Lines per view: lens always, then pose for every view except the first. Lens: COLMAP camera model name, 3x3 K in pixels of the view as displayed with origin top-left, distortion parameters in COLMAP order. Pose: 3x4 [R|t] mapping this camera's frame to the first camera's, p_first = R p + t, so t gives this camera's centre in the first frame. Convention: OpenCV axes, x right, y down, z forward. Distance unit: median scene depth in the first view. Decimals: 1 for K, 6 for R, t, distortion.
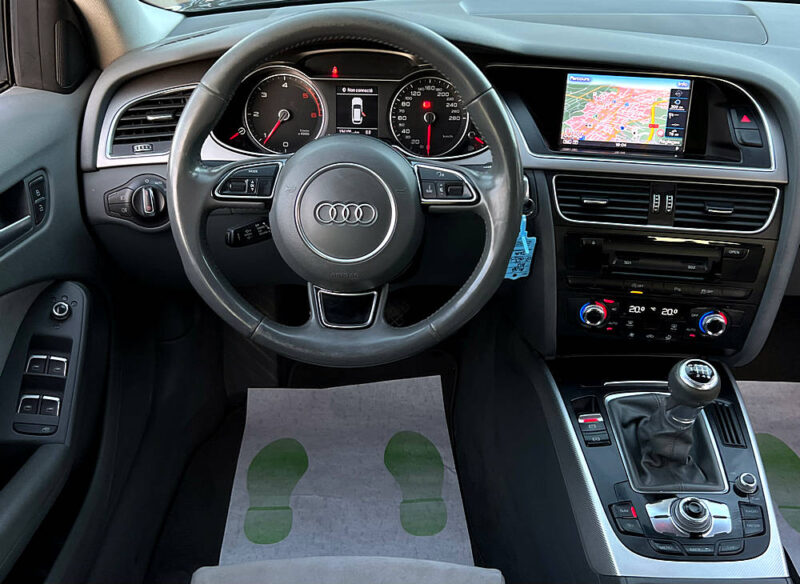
lens RADIAL K [[783.6, 0, 407.9], [0, 783.6, 289.6], [0, 0, 1]] dist [0.113707, -0.257921]
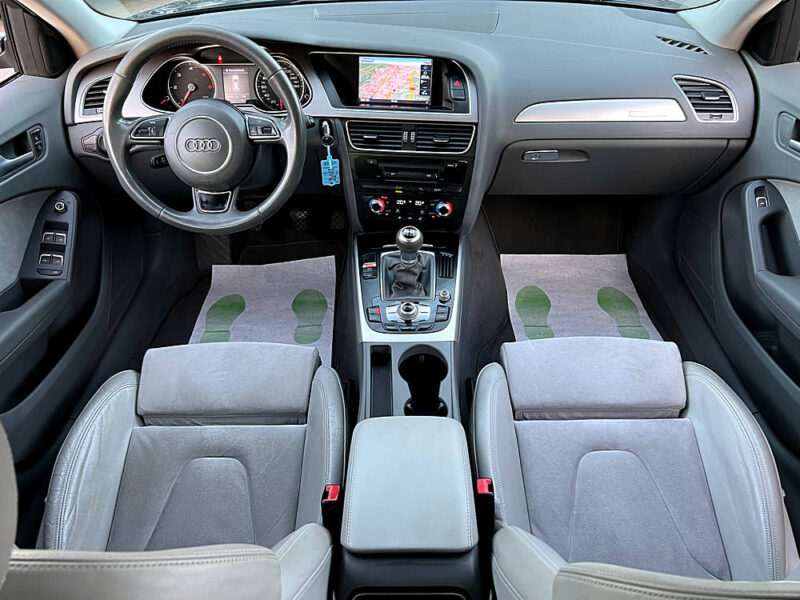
lens RADIAL K [[595.0, 0, 400.8], [0, 595.0, 306.4], [0, 0, 1]] dist [0.051213, -0.056524]
pose [[0.999286, -0.017936, -0.033244, 0.335252], [0.022565, 0.989237, 0.144573, 0.063207], [0.030293, -0.145220, 0.988936, -0.310276]]
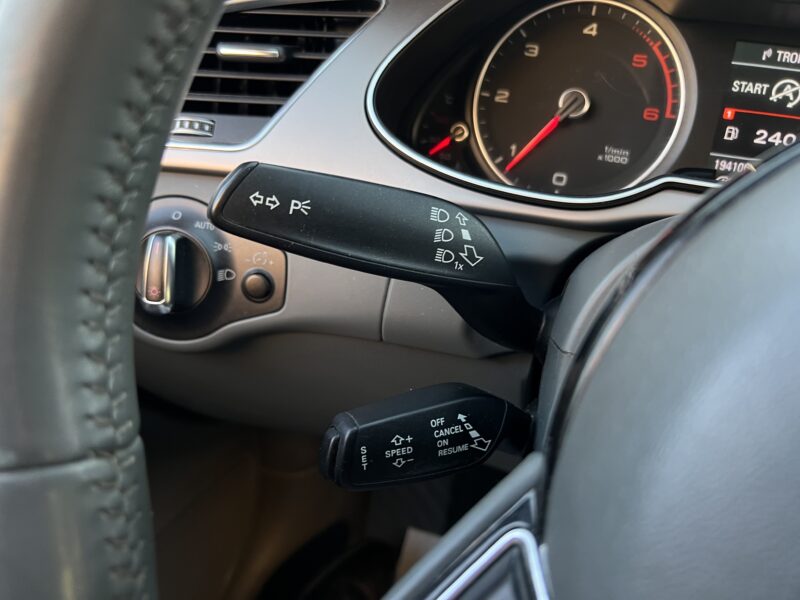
lens RADIAL K [[593.6, 0, 400.0], [0, 593.6, 300.0], [0, 0, 1]] dist [0.034638, -0.063632]
pose [[0.938331, 0.206217, -0.277506, -0.146222], [-0.208577, 0.977773, 0.021329, -0.123999], [0.275737, 0.037868, 0.960487, 0.751536]]
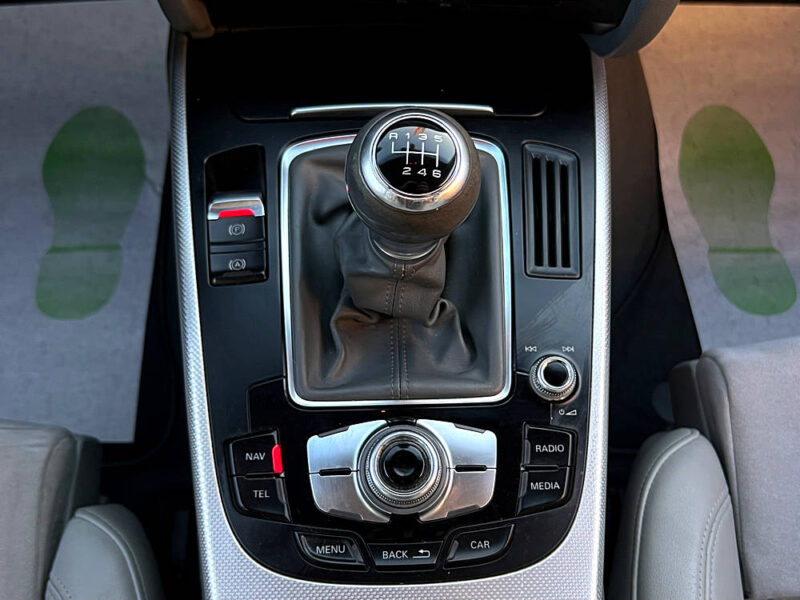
lens RADIAL K [[953.9, 0, 400.7], [0, 953.9, 280.6], [0, 0, 1]] dist [-0.005268, -0.027735]
pose [[0.999517, -0.017778, 0.025489, 0.298696], [0.003916, 0.885722, 0.464200, -0.039547], [-0.030829, -0.463876, 0.885364, 0.512403]]
